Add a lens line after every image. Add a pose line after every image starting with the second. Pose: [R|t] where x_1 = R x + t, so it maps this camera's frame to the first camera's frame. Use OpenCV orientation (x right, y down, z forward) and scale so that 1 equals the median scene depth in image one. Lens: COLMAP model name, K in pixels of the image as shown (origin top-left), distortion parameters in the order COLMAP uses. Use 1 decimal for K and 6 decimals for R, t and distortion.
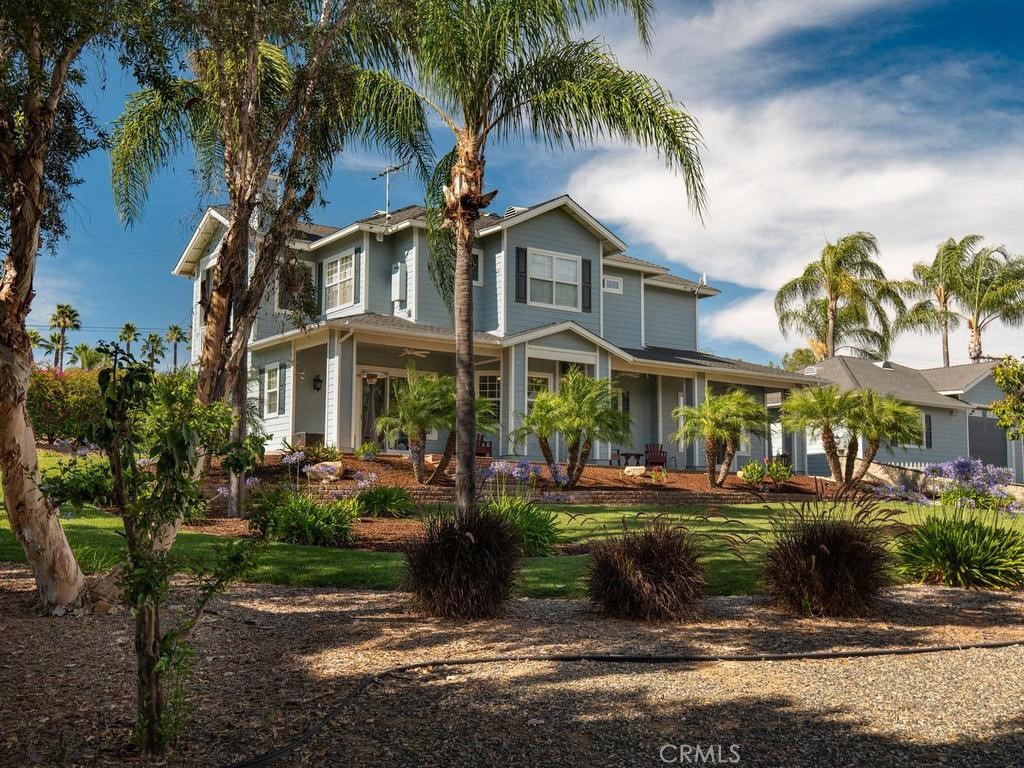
lens RADIAL K [[1223.8, 0, 512.0], [0, 1223.8, 384.0], [0, 0, 1]] dist [-0.025422, -0.010577]
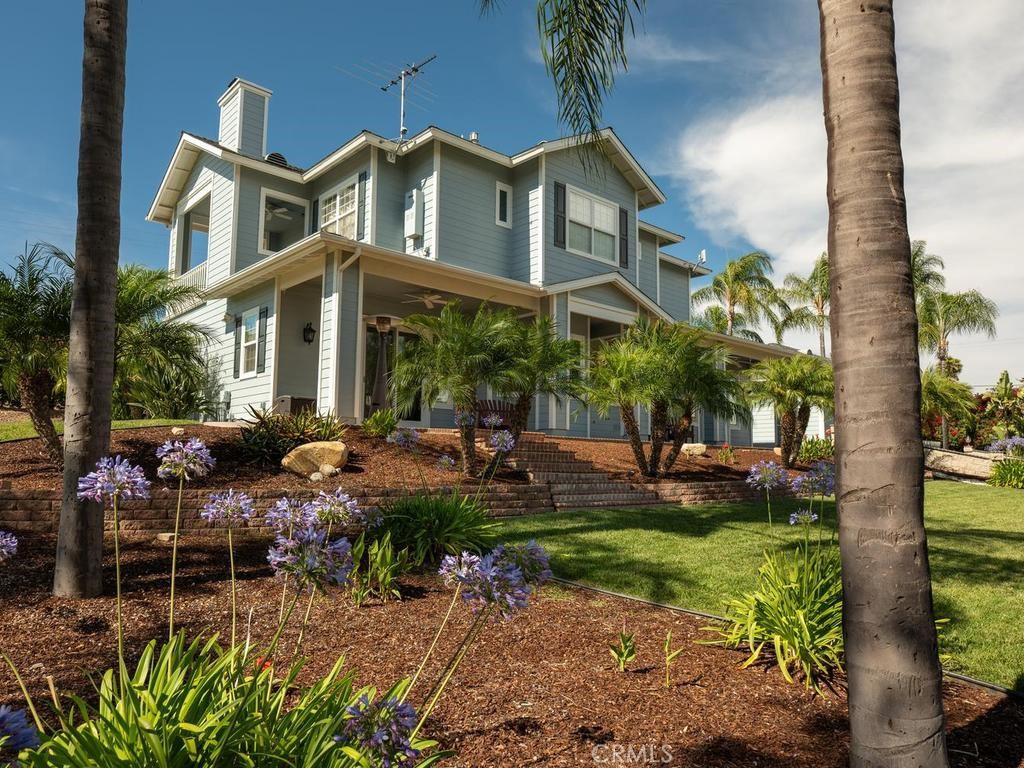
lens RADIAL K [[712.4, 0, 512.0], [0, 712.4, 384.0], [0, 0, 1]] dist [-0.003877, 0.001045]
pose [[0.993592, 0.019637, 0.111305, -0.078112], [-0.020029, 0.999796, 0.002407, 0.026932], [-0.111236, -0.004621, 0.993783, 0.521158]]
